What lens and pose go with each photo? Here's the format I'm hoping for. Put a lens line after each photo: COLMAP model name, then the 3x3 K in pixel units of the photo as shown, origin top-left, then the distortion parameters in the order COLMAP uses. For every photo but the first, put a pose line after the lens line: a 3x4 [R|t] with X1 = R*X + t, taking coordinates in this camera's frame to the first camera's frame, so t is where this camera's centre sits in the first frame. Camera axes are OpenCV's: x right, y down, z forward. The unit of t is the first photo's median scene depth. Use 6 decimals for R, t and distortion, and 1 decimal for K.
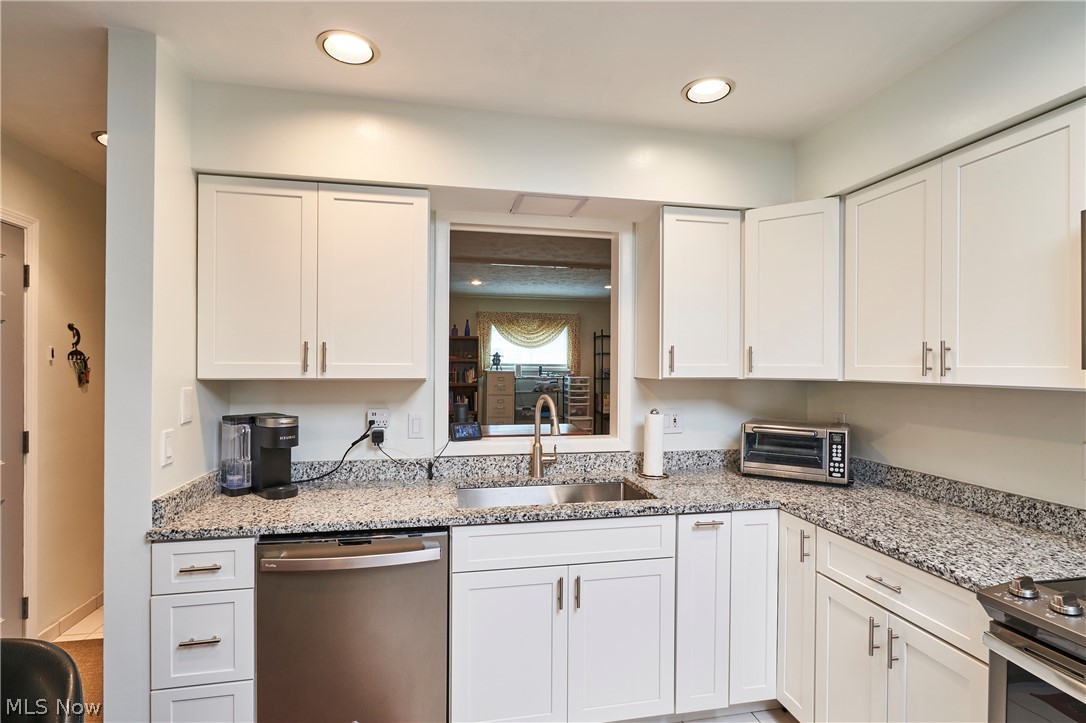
lens RADIAL K [[533.9, 0, 551.0], [0, 533.9, 364.6], [0, 0, 1]] dist [-0.001019, 0.000368]
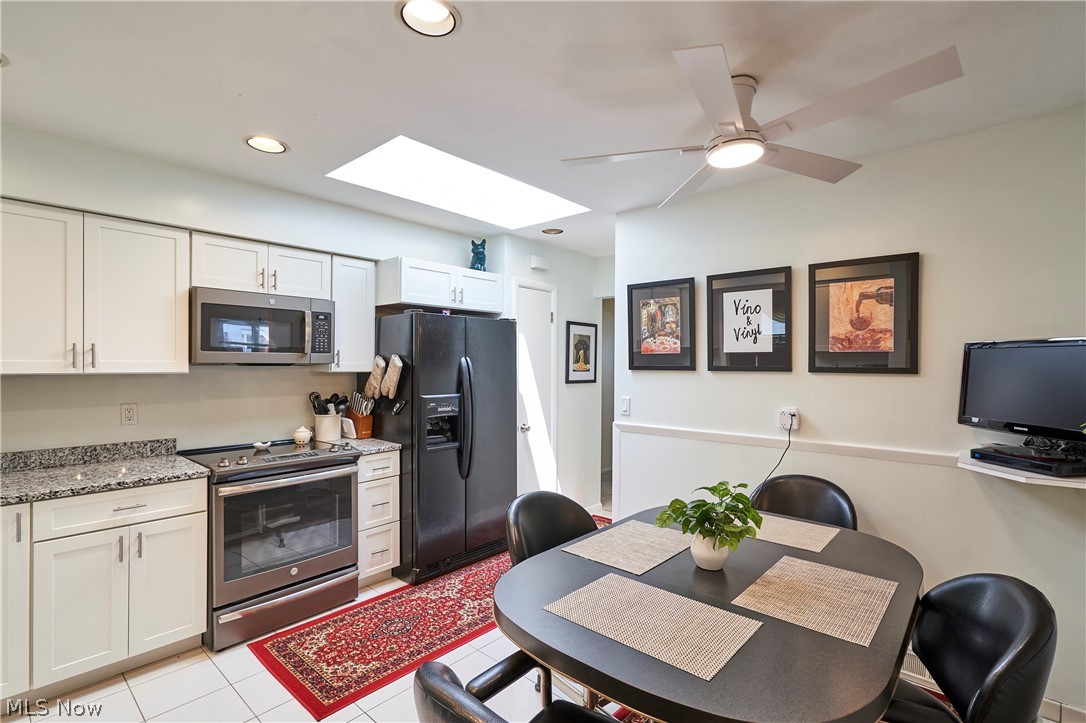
lens RADIAL K [[501.8, 0, 542.3], [0, 501.8, 361.4], [0, 0, 1]] dist [0.003355, 0.000453]
pose [[-0.603587, -0.007933, 0.797258, -4.385146], [-0.008763, 0.999956, 0.003316, -0.043036], [-0.797249, -0.004985, -0.603630, 3.440931]]
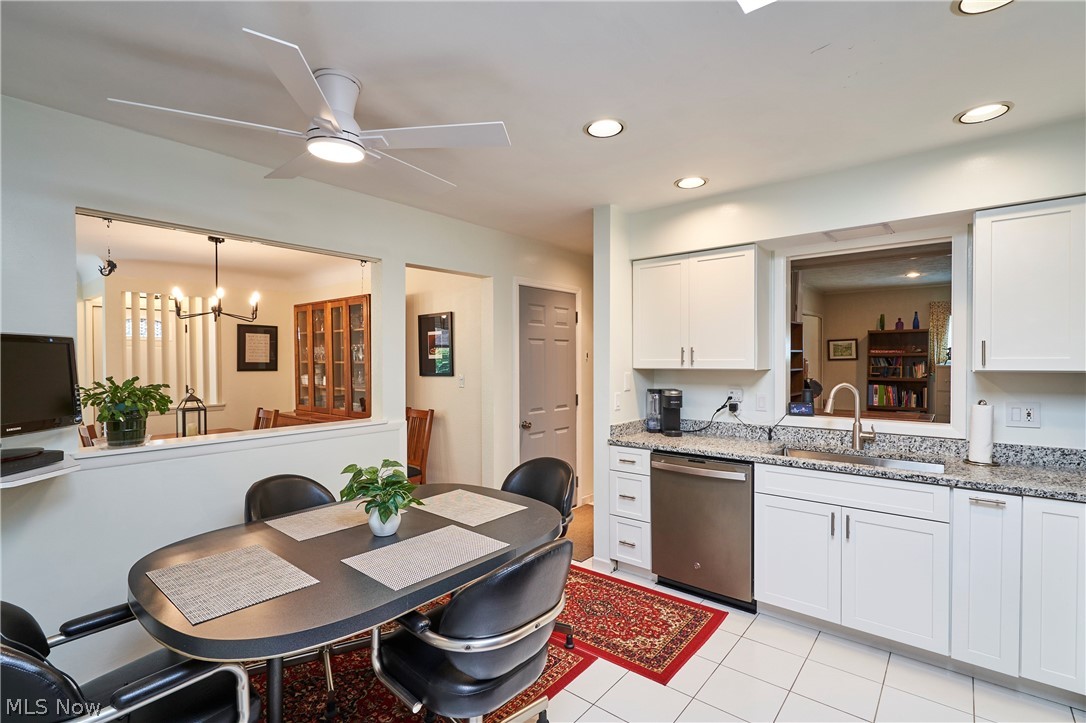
lens RADIAL K [[501.8, 0, 540.9], [0, 501.8, 366.7], [0, 0, 1]] dist [0.003355, 0.000453]
pose [[0.628902, 0.004136, -0.777474, 0.446086], [0.006868, 0.999917, 0.010876, -0.000599], [0.777454, -0.012180, 0.628822, -0.329049]]
